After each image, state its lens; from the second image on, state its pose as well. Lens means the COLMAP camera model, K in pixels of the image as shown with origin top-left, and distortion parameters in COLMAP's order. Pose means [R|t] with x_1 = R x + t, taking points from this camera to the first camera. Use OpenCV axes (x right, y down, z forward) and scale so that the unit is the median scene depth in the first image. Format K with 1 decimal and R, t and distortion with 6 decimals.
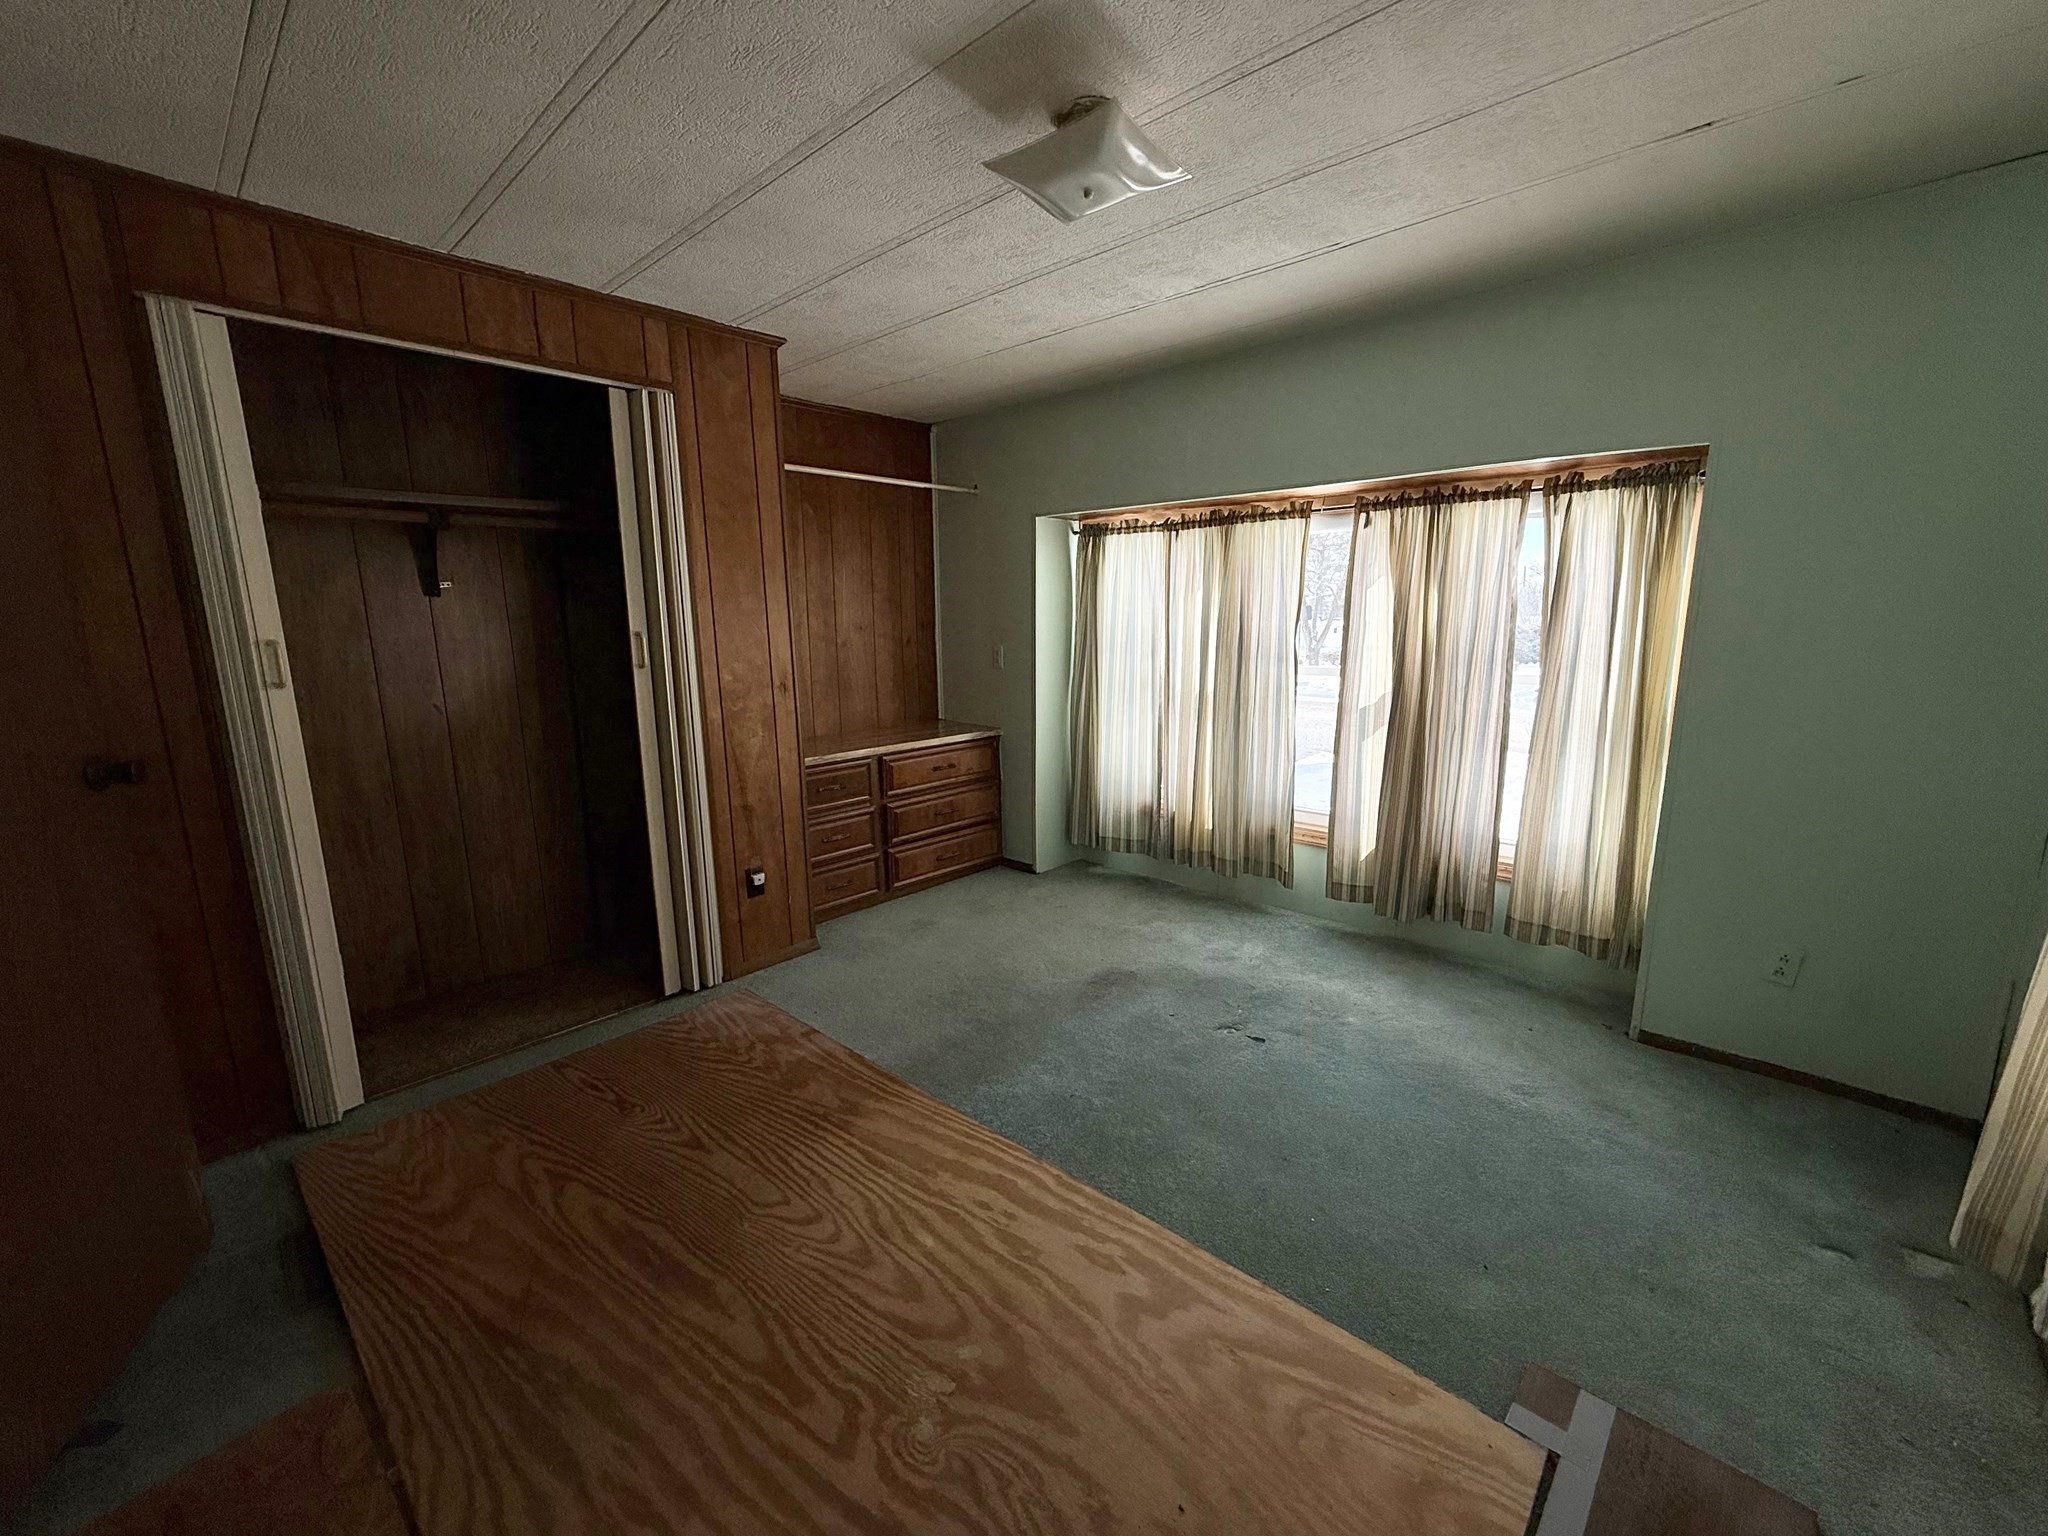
lens RADIAL K [[824.0, 0, 1021.6], [0, 824.0, 767.1], [0, 0, 1]] dist [0.000133, -0.000505]
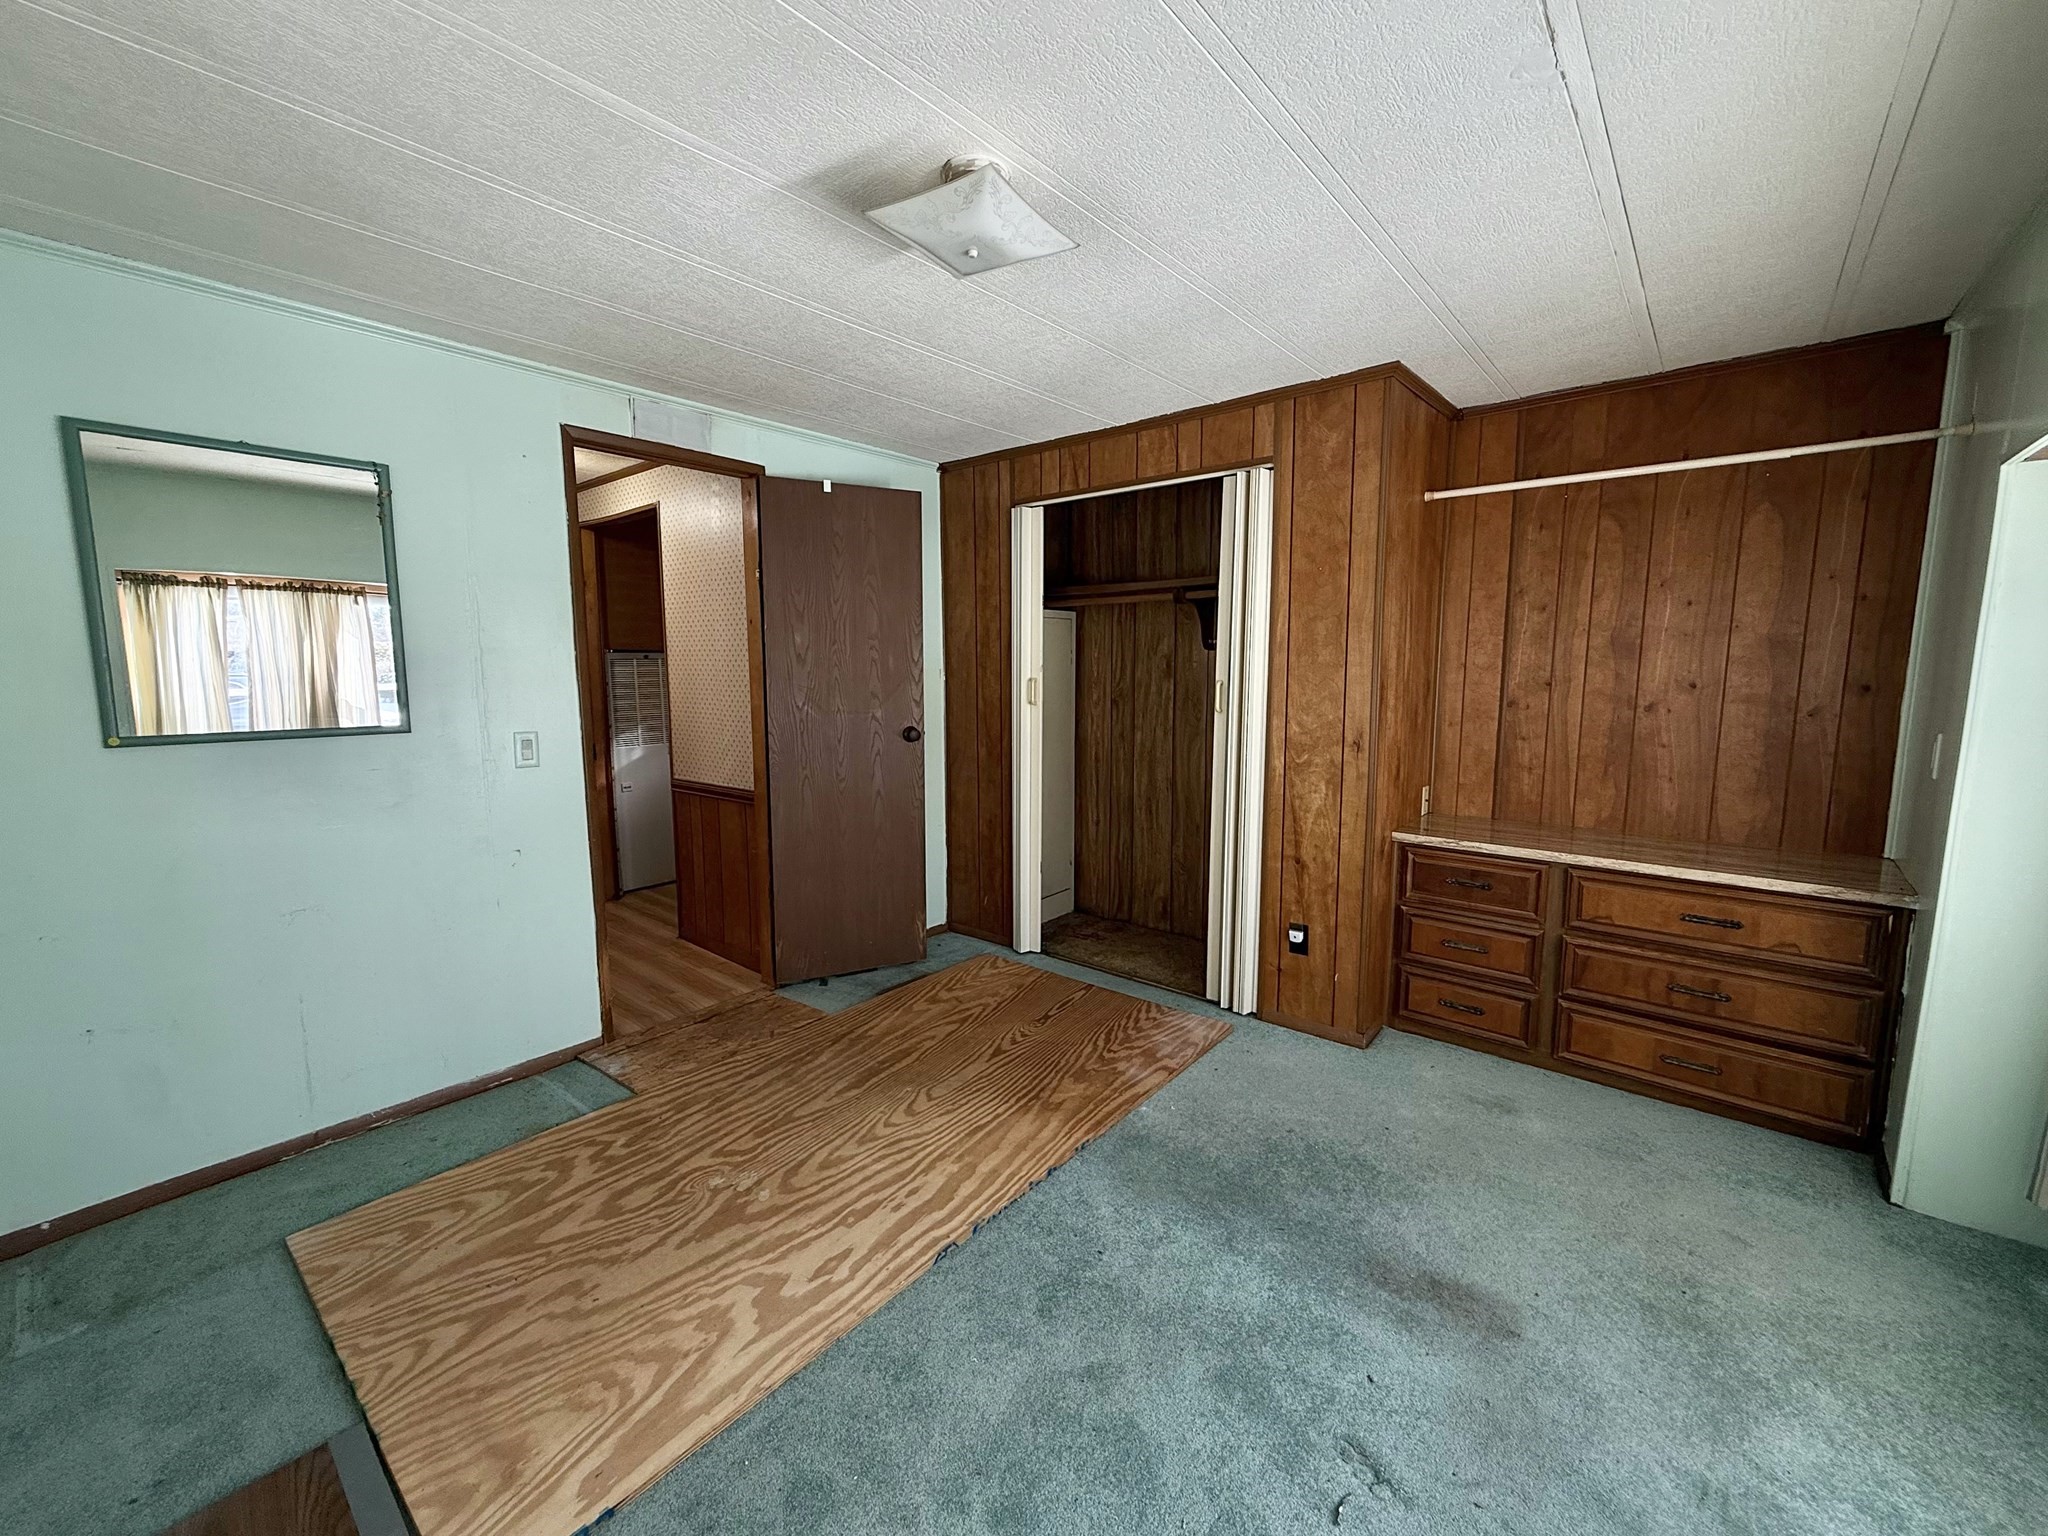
lens RADIAL K [[824.0, 0, 1021.6], [0, 824.0, 767.1], [0, 0, 1]] dist [0.000133, -0.000505]
pose [[0.048513, 0.139648, -0.989012, 0.902093], [-0.177283, 0.975660, 0.129067, -0.191765], [0.982963, 0.169074, 0.072090, 0.869282]]
